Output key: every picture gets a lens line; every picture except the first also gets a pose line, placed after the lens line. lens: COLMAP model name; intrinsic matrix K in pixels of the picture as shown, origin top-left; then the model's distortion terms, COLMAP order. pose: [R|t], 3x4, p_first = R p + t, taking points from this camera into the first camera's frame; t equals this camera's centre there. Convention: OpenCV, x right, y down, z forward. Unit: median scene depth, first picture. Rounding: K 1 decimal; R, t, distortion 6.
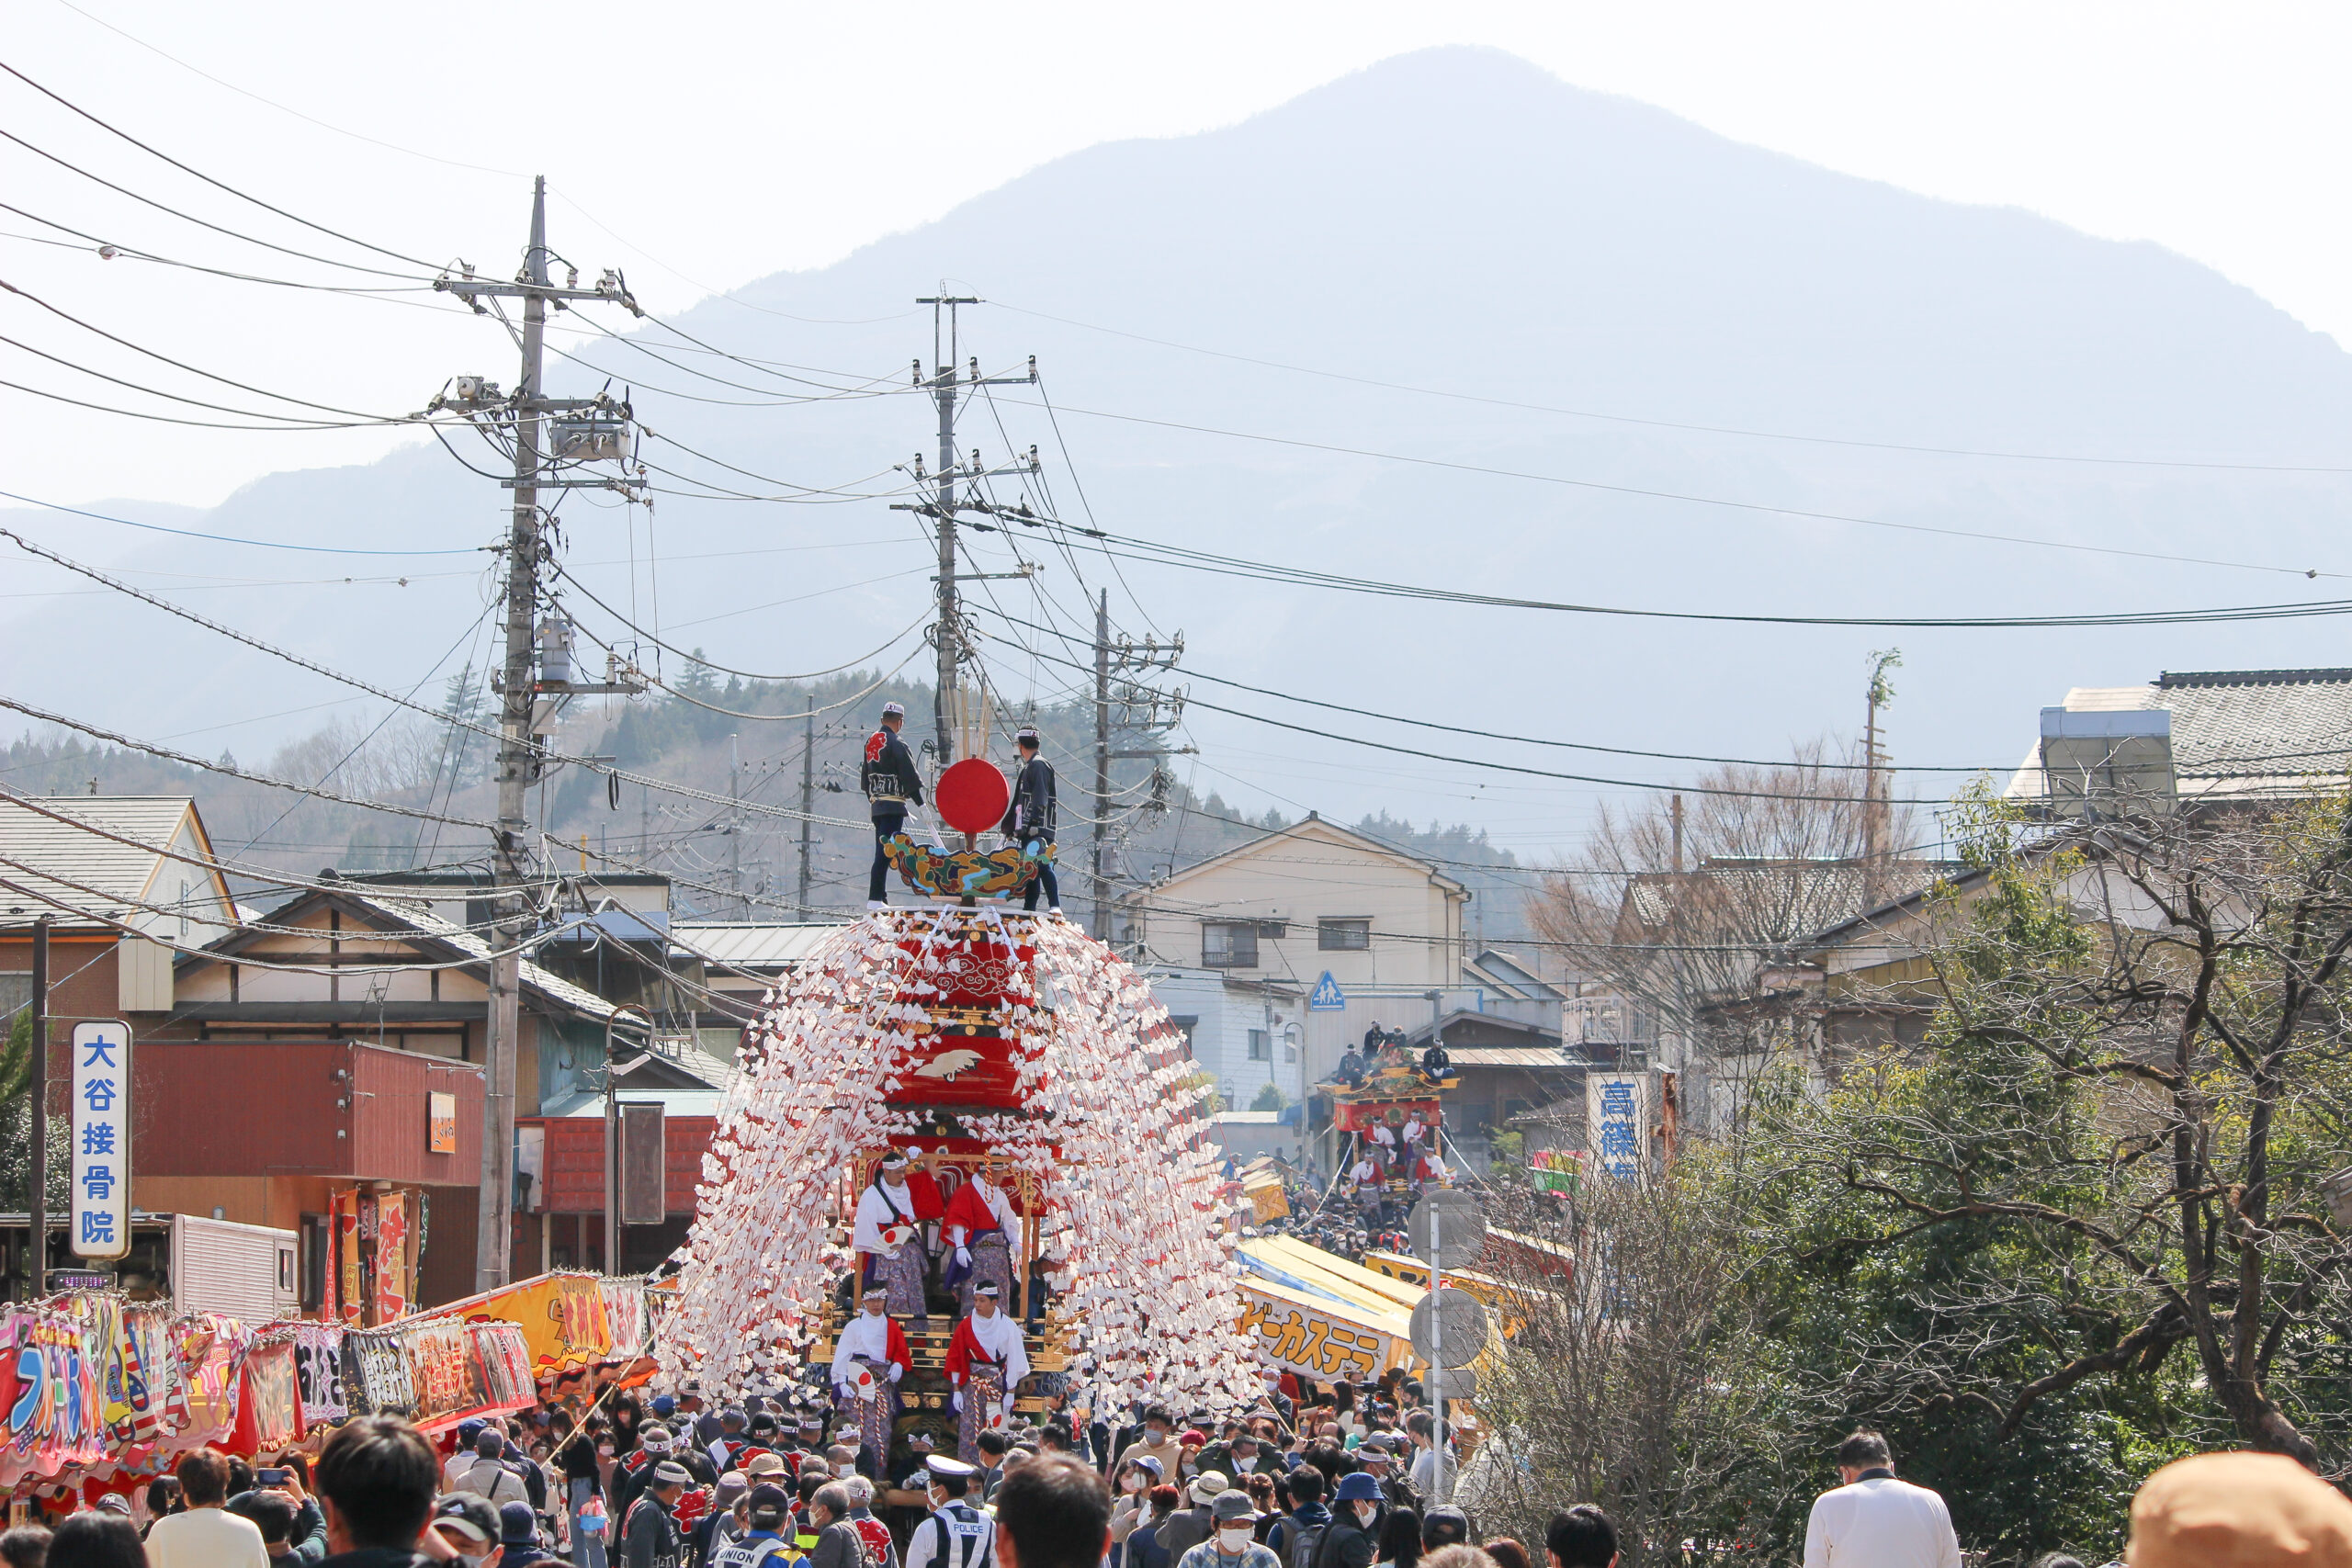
lens RADIAL K [[10118.7, 0, 1175.5], [0, 10118.7, 783.9], [0, 0, 1]] dist [0.073300, 0.000000]
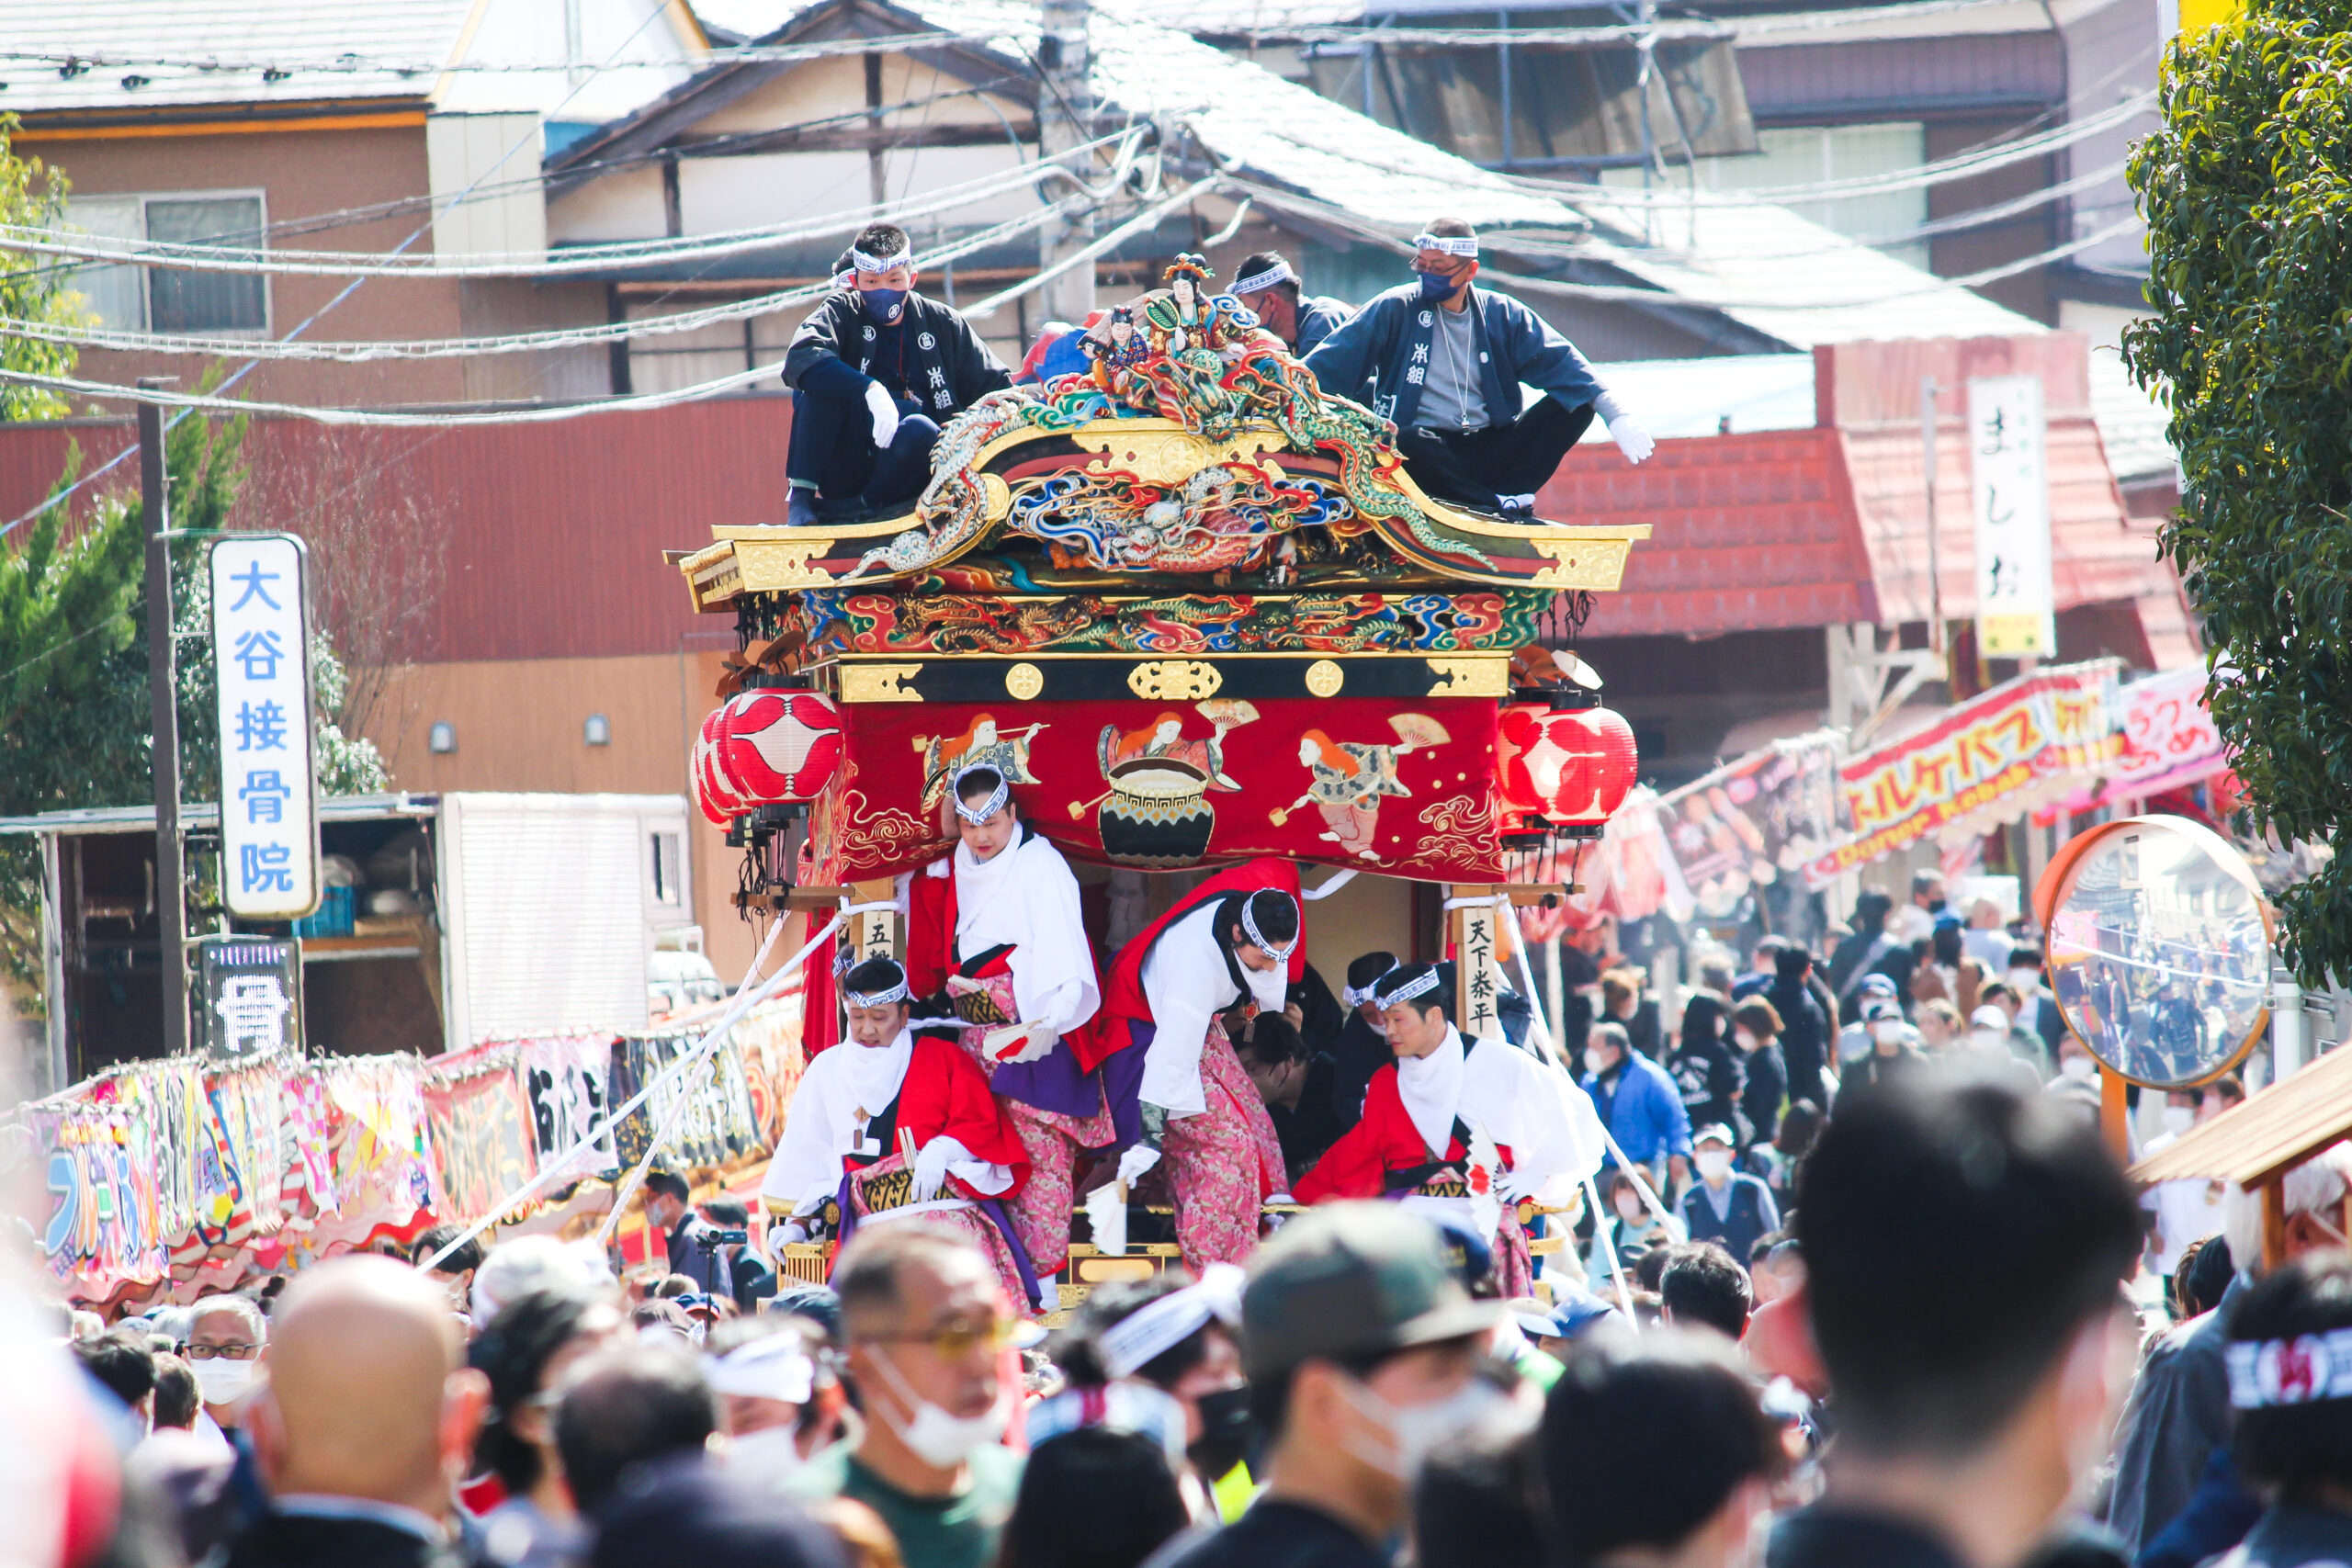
lens RADIAL K [[8869.7, 0, 1176.2], [0, 8869.7, 784.1], [0, 0, 1]] dist [0.184800, 0.000000]
pose [[0.998513, -0.049102, 0.023695, -0.063132], [0.048783, 0.998713, 0.013861, 0.033714], [-0.024345, -0.012684, 0.999623, 0.451251]]
